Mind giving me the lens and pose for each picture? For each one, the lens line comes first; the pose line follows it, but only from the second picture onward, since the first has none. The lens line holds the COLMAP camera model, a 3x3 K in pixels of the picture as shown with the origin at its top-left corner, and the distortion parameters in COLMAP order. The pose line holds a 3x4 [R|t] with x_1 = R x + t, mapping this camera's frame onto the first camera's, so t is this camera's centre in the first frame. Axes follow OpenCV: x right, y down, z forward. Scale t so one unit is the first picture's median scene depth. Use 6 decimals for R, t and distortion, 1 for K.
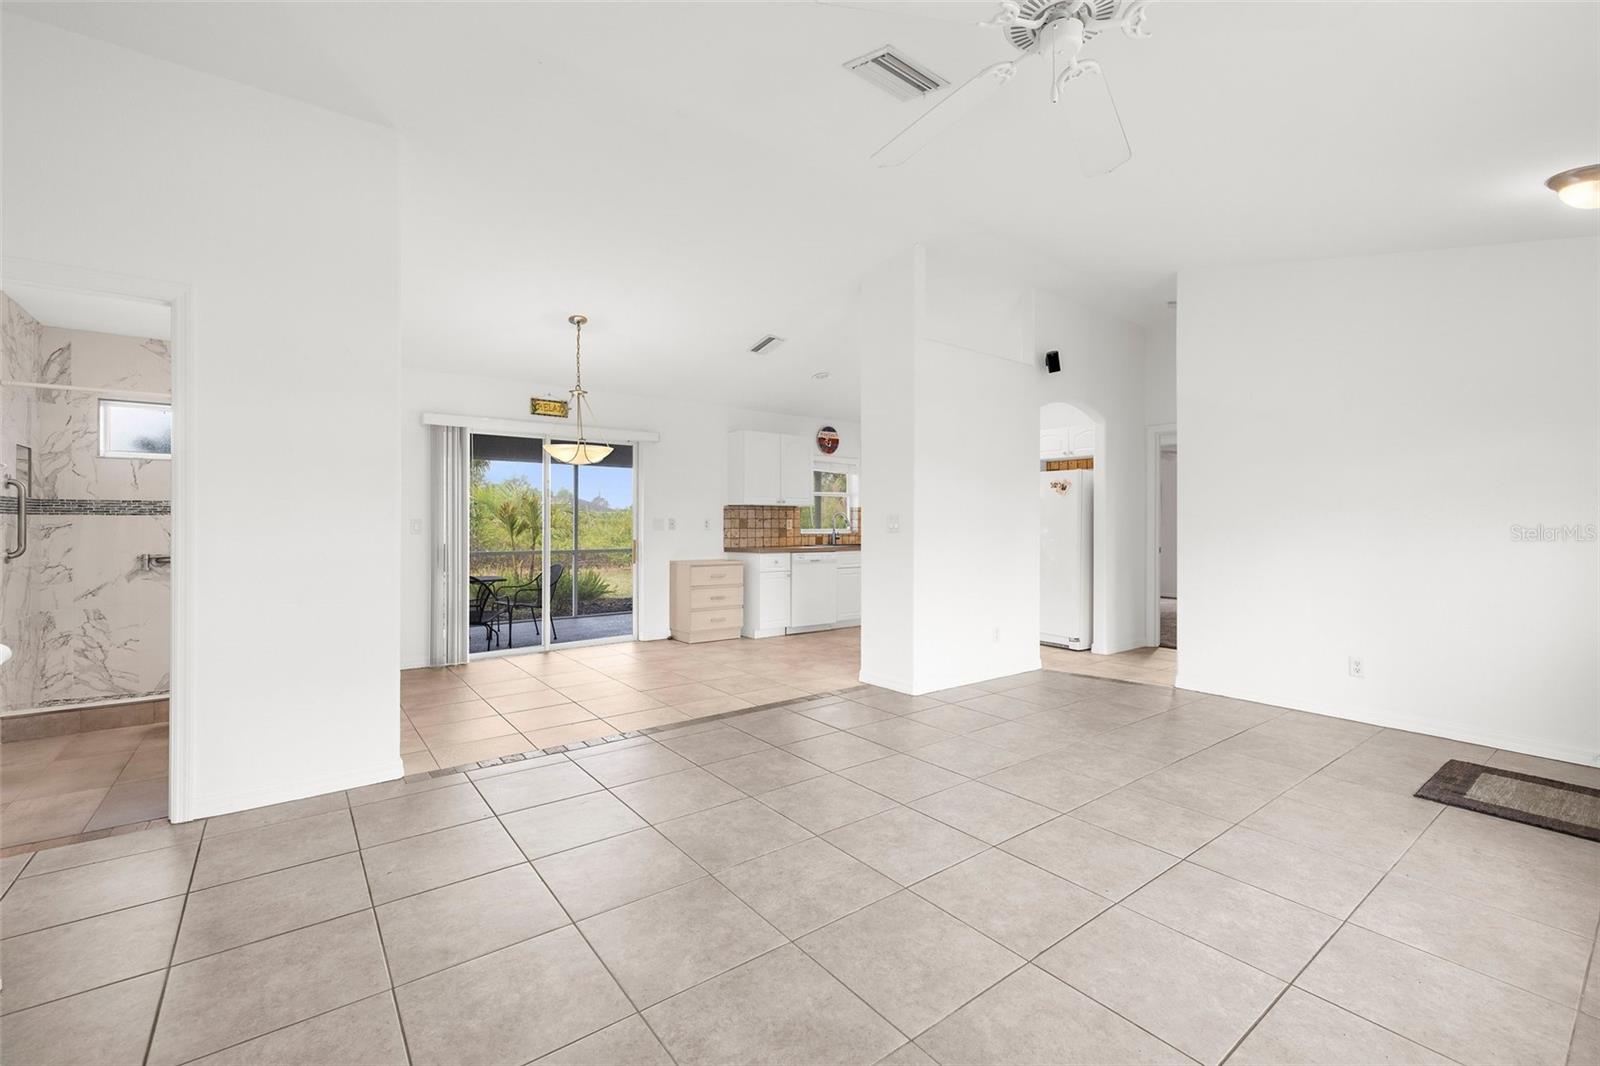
lens RADIAL K [[681.9, 0, 796.7], [0, 681.9, 524.4], [0, 0, 1]] dist [-0.000702, 0.001093]
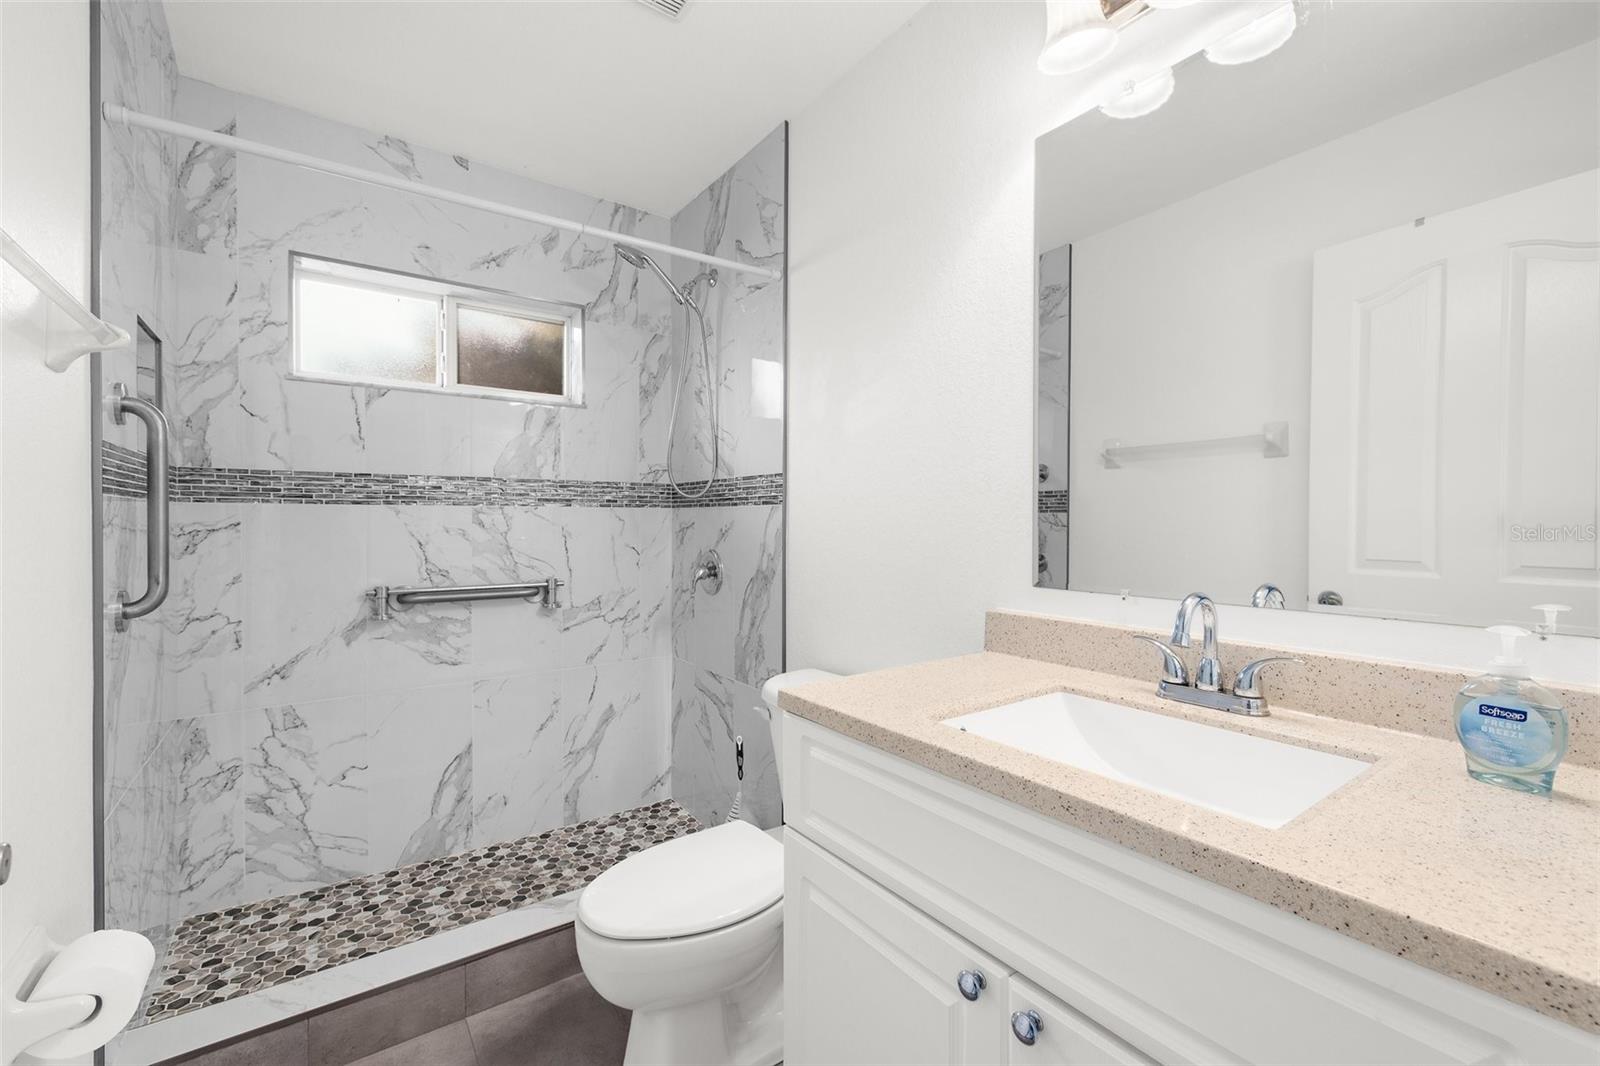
lens RADIAL K [[681.9, 0, 808.8], [0, 681.9, 530.3], [0, 0, 1]] dist [-0.000702, 0.001093]
pose [[0.999539, 0.003155, -0.030209, -0.665489], [-0.002870, 0.999951, 0.009450, -0.000875], [0.030237, -0.009359, 0.999499, 0.553874]]
